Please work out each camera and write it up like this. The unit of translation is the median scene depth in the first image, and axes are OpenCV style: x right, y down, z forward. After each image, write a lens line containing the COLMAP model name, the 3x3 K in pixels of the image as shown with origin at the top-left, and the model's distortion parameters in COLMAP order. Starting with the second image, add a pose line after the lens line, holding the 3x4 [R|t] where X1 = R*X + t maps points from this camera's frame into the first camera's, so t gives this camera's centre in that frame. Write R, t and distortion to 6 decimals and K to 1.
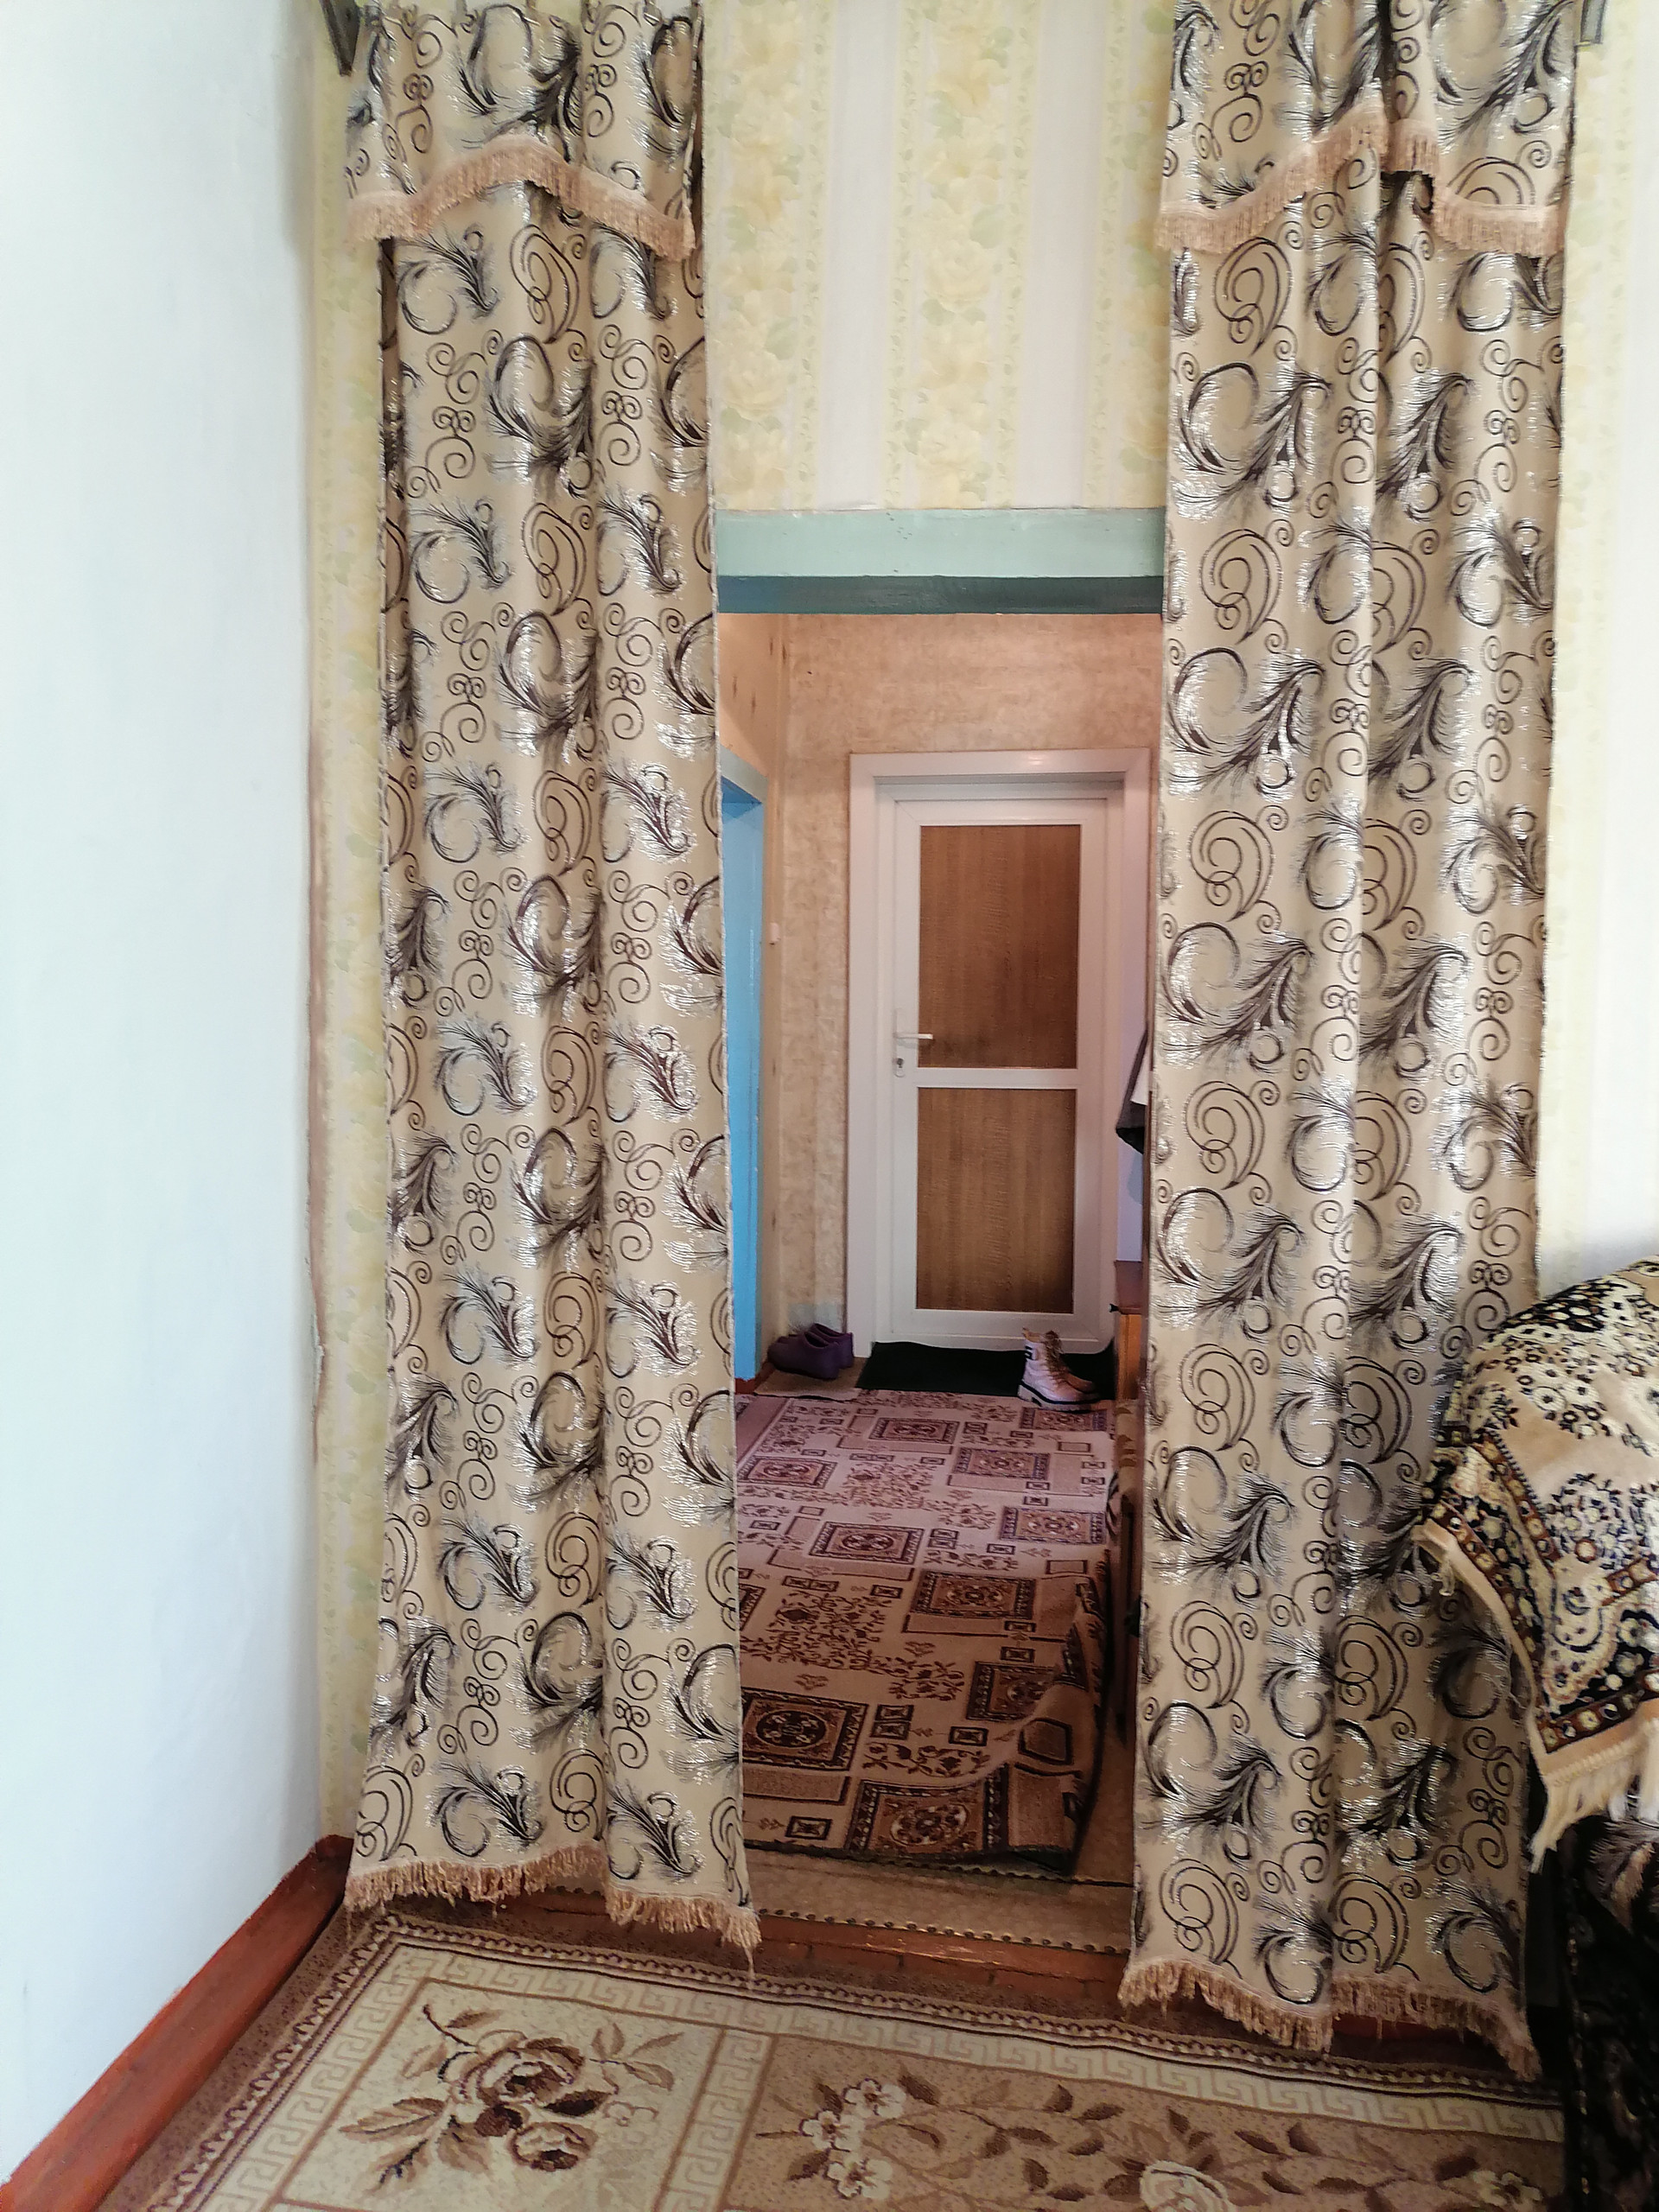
lens RADIAL K [[1651.2, 0, 847.8], [0, 1651.2, 1101.9], [0, 0, 1]] dist [0.044674, -0.022877]
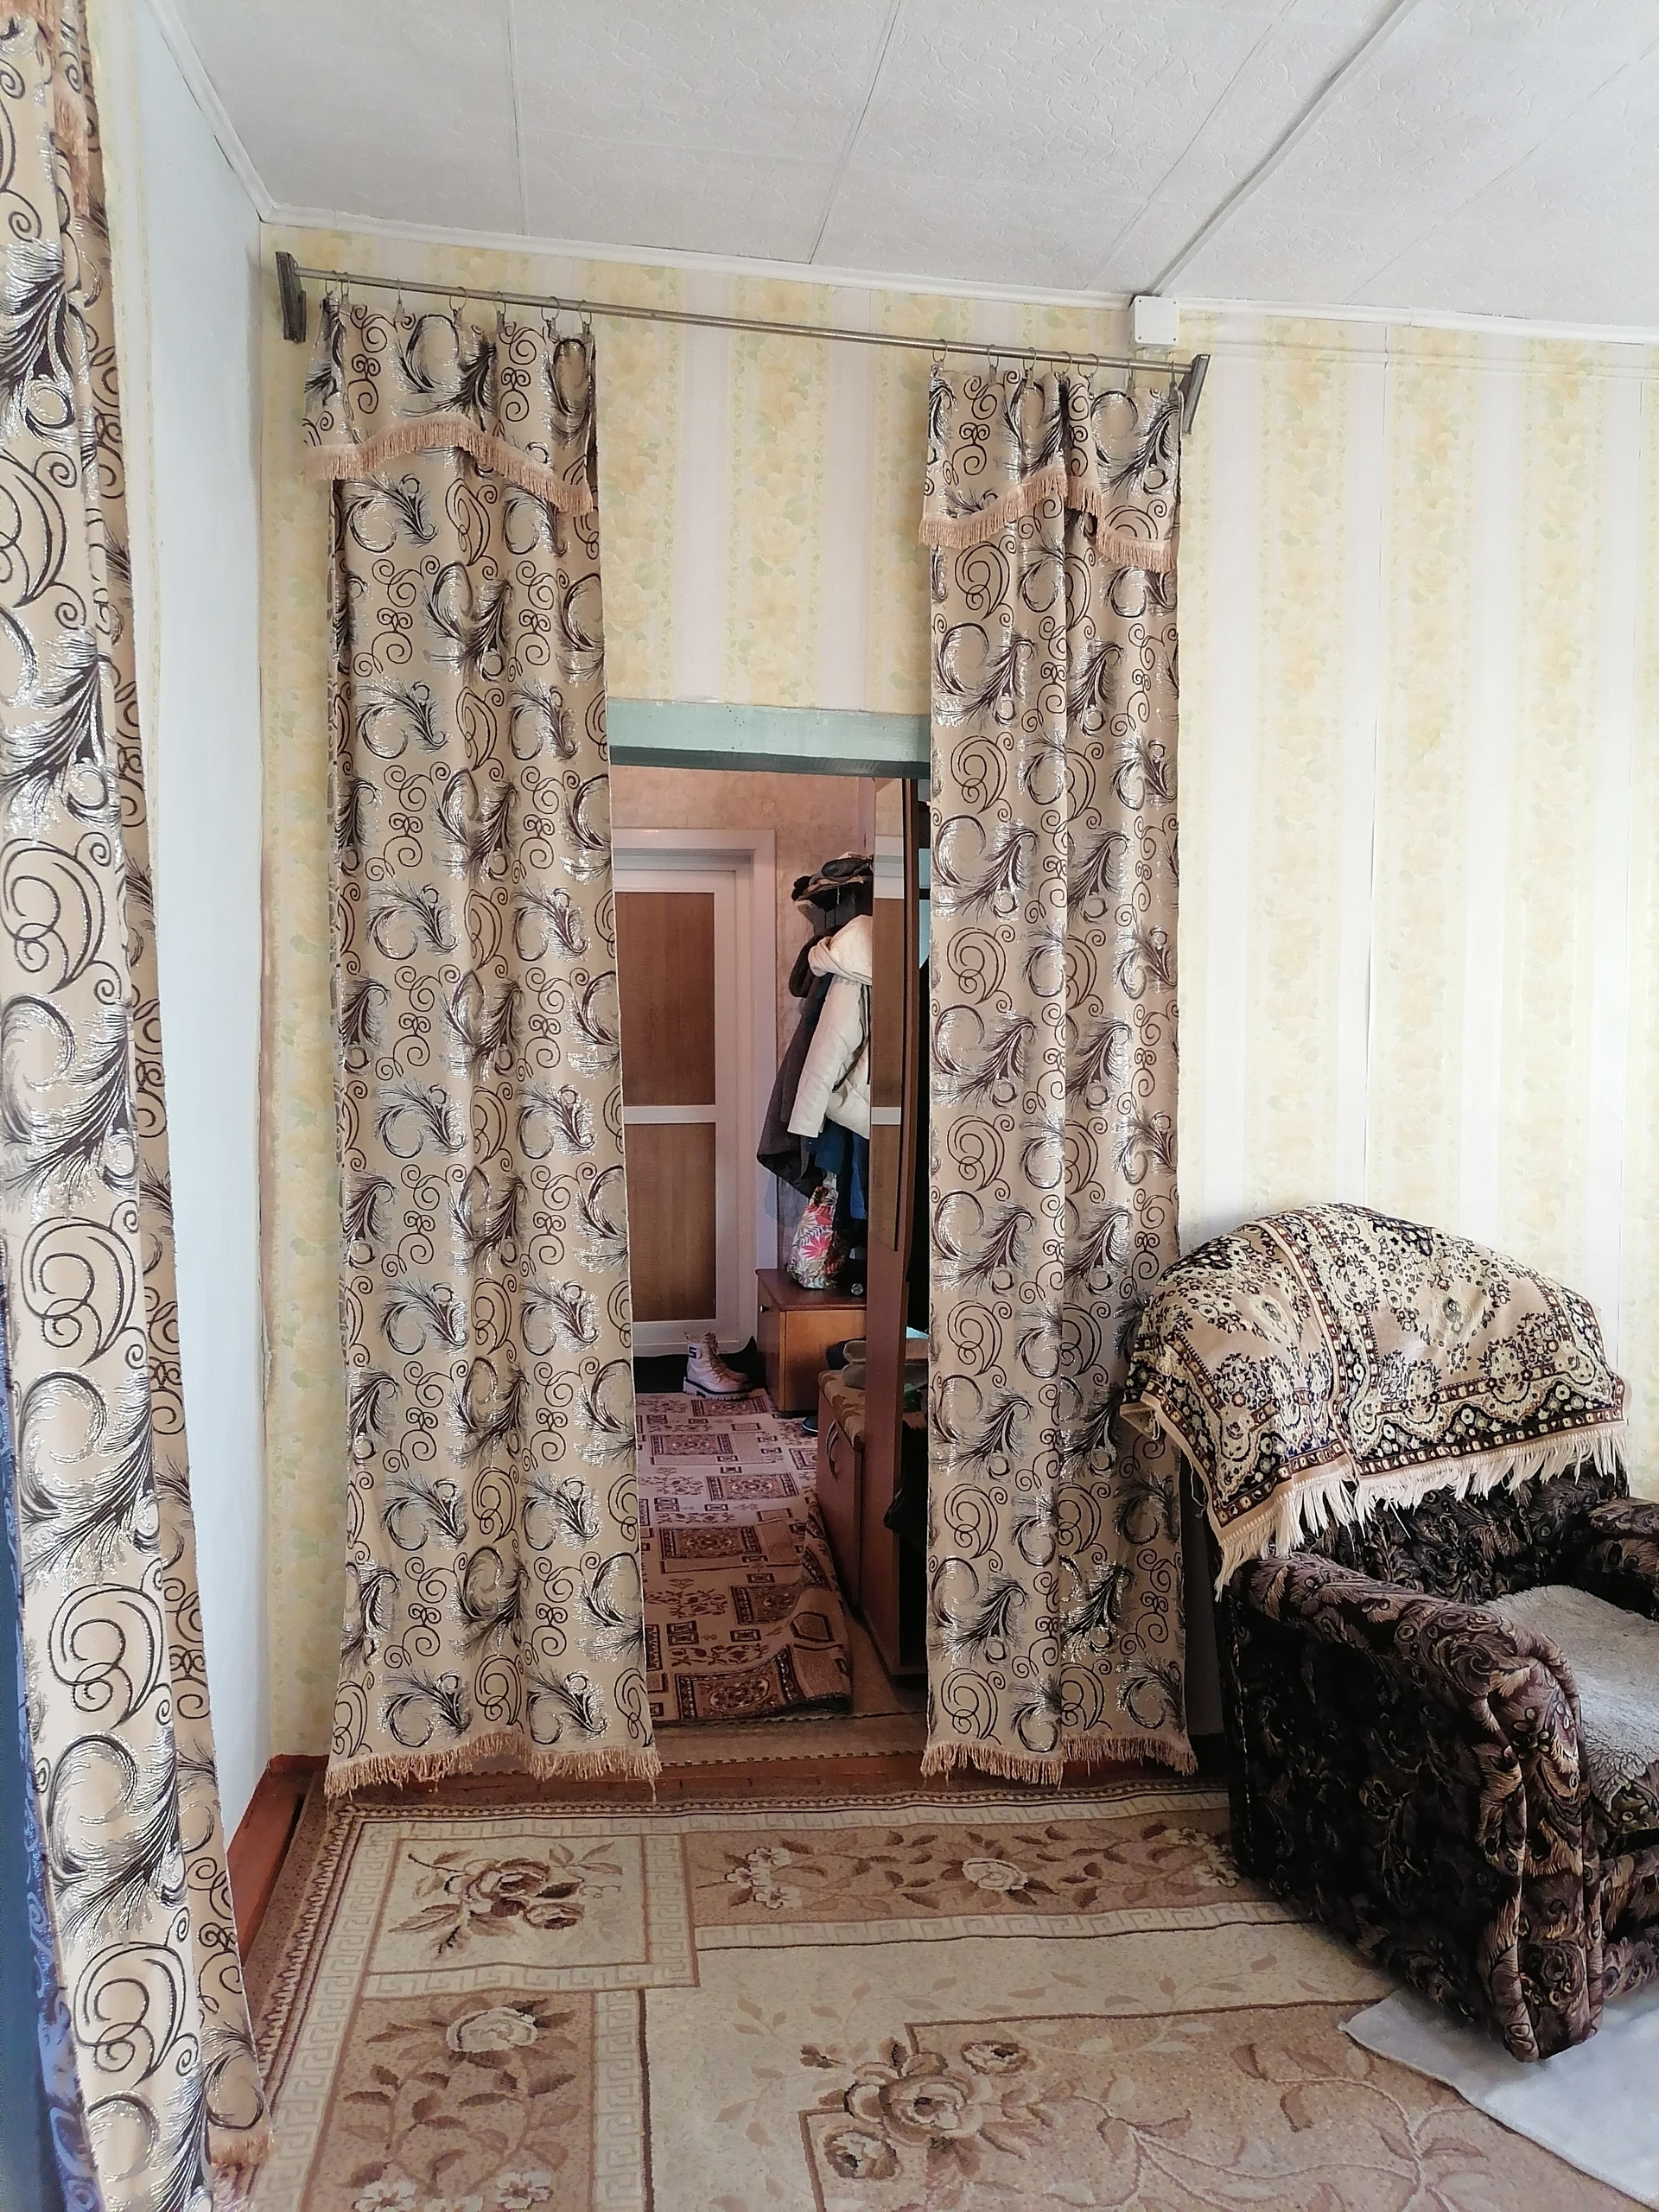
lens RADIAL K [[1651.2, 0, 843.2], [0, 1651.2, 1107.0], [0, 0, 1]] dist [0.044674, -0.022877]
pose [[0.956755, -0.025329, 0.289790, -0.290989], [0.030044, 0.999479, -0.011830, -0.006120], [-0.289340, 0.020025, 0.957017, -0.329104]]
